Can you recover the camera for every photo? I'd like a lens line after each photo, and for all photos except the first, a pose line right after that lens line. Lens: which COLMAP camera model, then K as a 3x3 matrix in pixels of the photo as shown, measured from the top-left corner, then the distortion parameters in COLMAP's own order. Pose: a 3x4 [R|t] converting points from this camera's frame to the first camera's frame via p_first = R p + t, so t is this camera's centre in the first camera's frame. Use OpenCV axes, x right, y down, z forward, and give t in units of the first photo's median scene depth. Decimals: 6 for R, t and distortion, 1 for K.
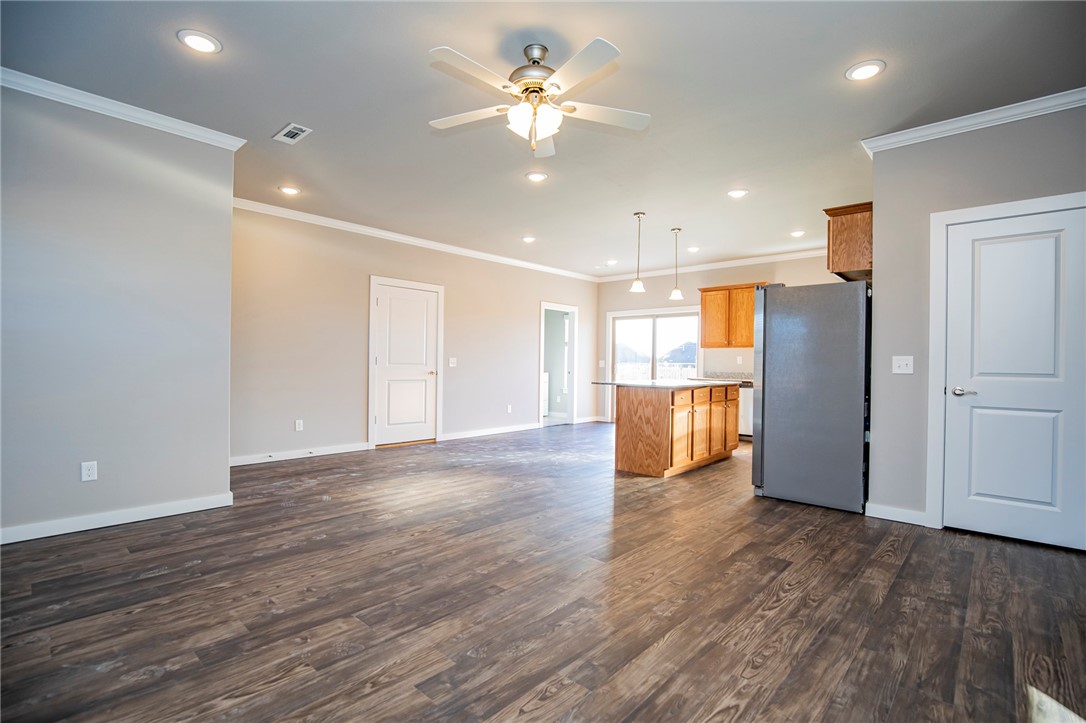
lens RADIAL K [[508.2, 0, 552.6], [0, 508.2, 366.4], [0, 0, 1]] dist [-0.034161, 0.007700]
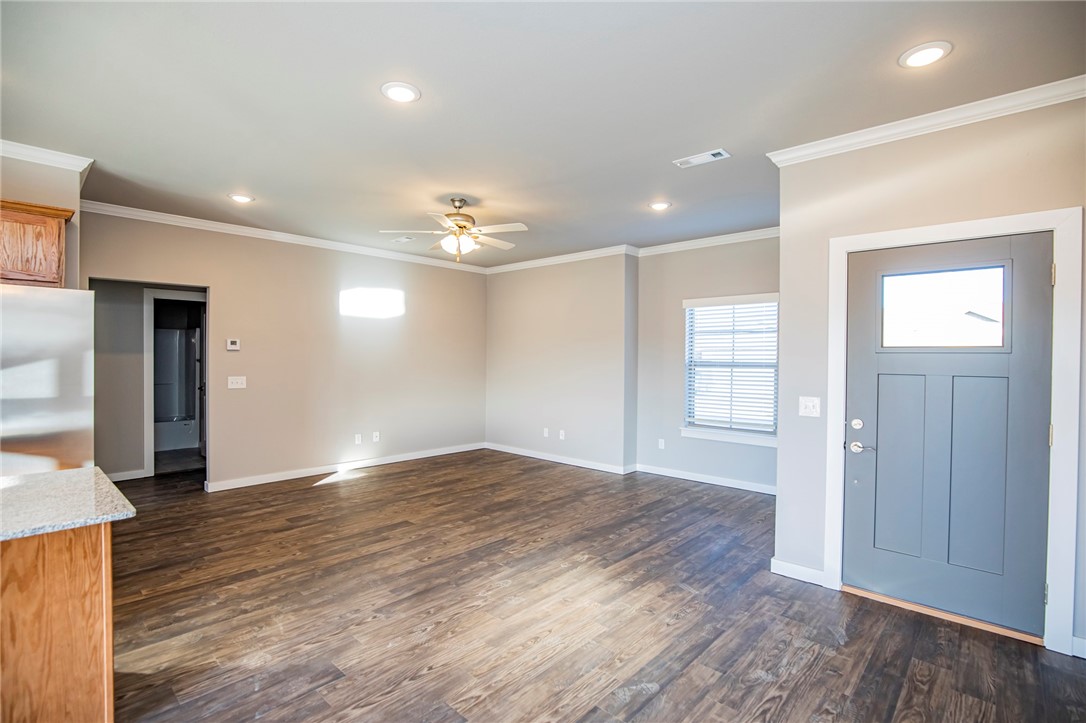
lens RADIAL K [[508.2, 0, 553.3], [0, 508.2, 359.8], [0, 0, 1]] dist [-0.034161, 0.007700]
pose [[-0.999818, -0.018530, 0.004595, -0.355005], [-0.018477, 0.999763, 0.011519, -0.137715], [-0.004807, 0.011432, -0.999923, 2.620081]]
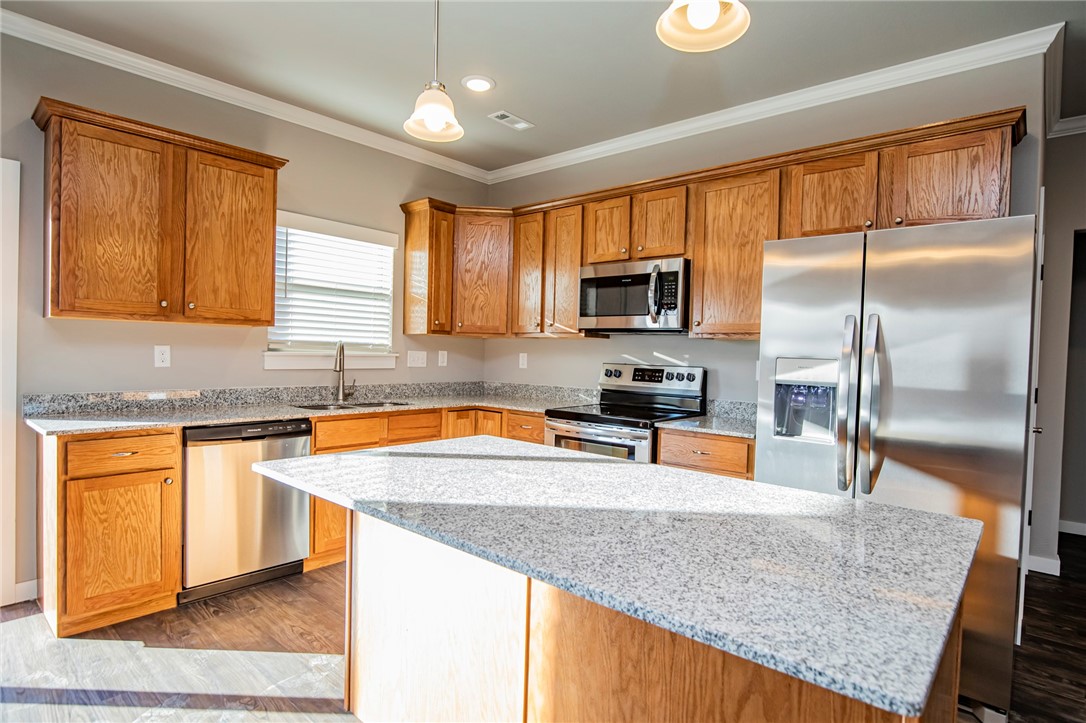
lens RADIAL K [[571.9, 0, 547.0], [0, 571.9, 363.1], [0, 0, 1]] dist [-0.019975, 0.004716]
pose [[-0.008853, -0.031727, 0.999457, -0.069178], [-0.023890, 0.999218, 0.031508, -0.078075], [-0.999675, -0.023598, -0.009604, 2.174411]]
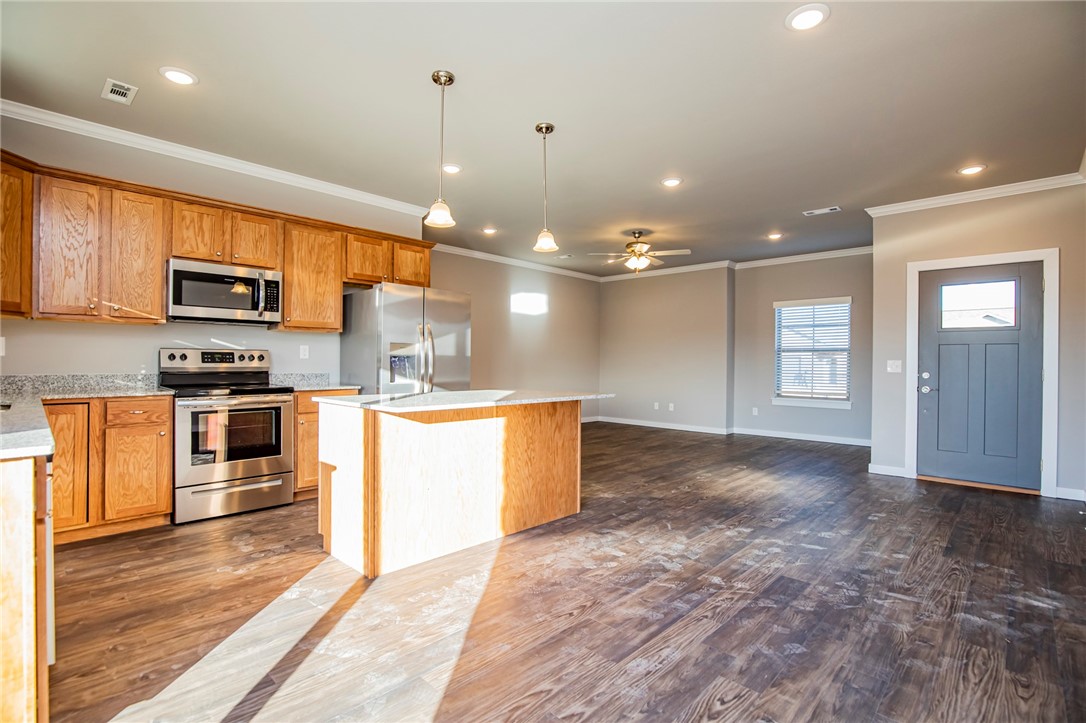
lens RADIAL K [[508.2, 0, 550.6], [0, 508.2, 359.8], [0, 0, 1]] dist [-0.034161, 0.007700]
pose [[-0.999422, -0.020355, 0.027226, 0.292365], [-0.020350, 0.999793, 0.000439, -0.024655], [-0.027229, -0.000116, -0.999629, 3.362958]]
